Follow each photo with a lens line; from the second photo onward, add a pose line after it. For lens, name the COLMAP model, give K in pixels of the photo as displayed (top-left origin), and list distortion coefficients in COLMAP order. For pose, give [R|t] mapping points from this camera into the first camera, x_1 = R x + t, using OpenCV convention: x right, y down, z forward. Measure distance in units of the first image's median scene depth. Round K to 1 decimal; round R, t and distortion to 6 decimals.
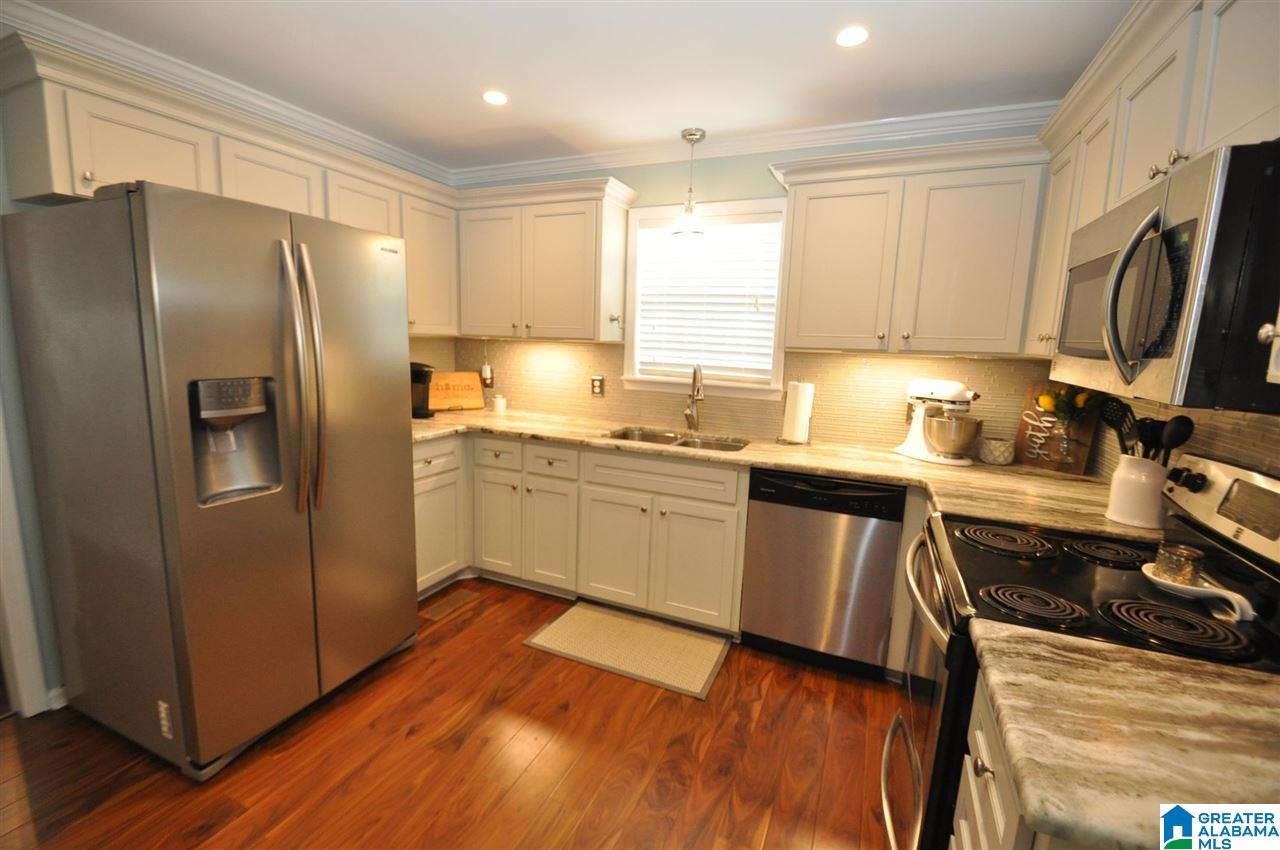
lens RADIAL K [[554.4, 0, 623.1], [0, 554.4, 425.8], [0, 0, 1]] dist [0.002183, -0.011521]
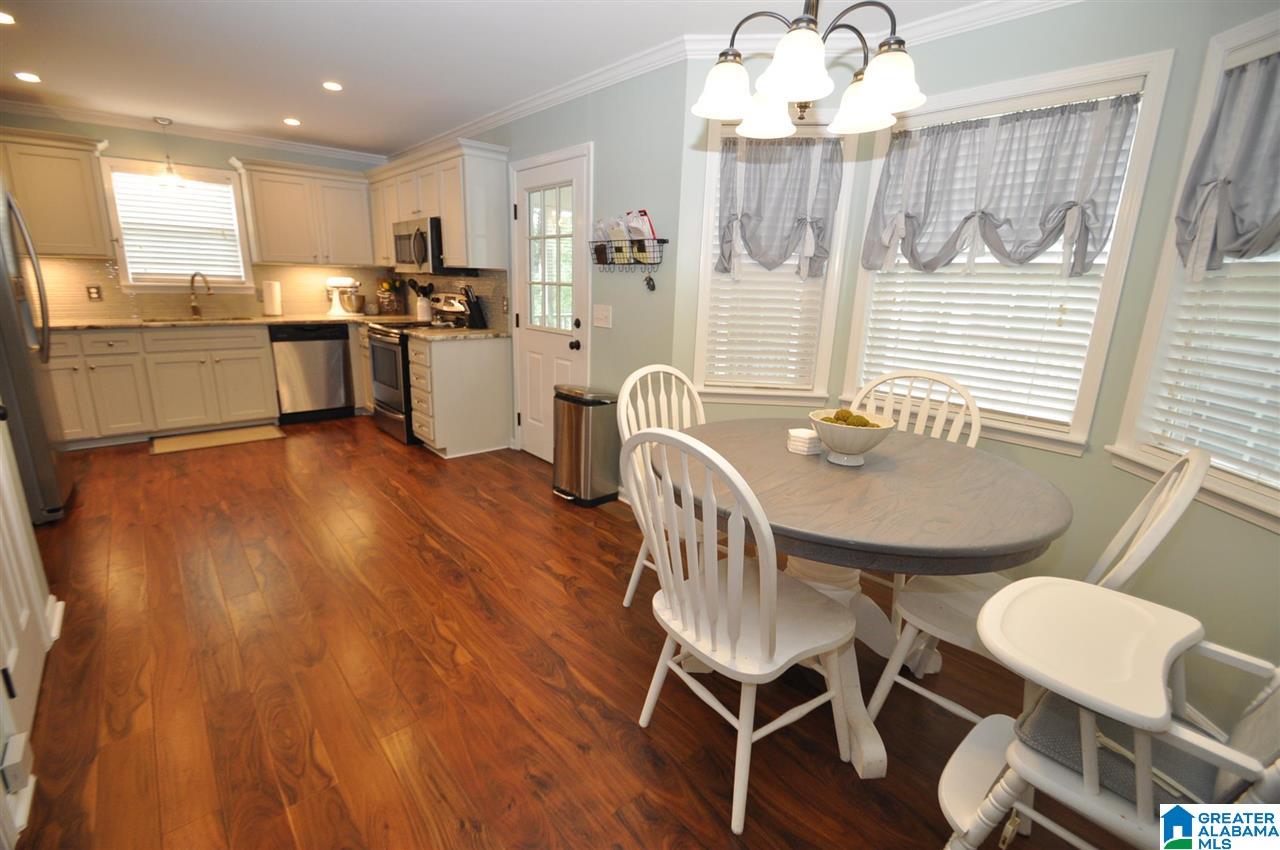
lens RADIAL K [[554.4, 0, 623.1], [0, 554.4, 425.8], [0, 0, 1]] dist [0.002183, -0.011521]
pose [[0.419150, -0.247230, 0.873608, -0.962951], [0.127666, 0.968700, 0.212888, 0.151587], [-0.898896, 0.022298, 0.437594, -0.879693]]
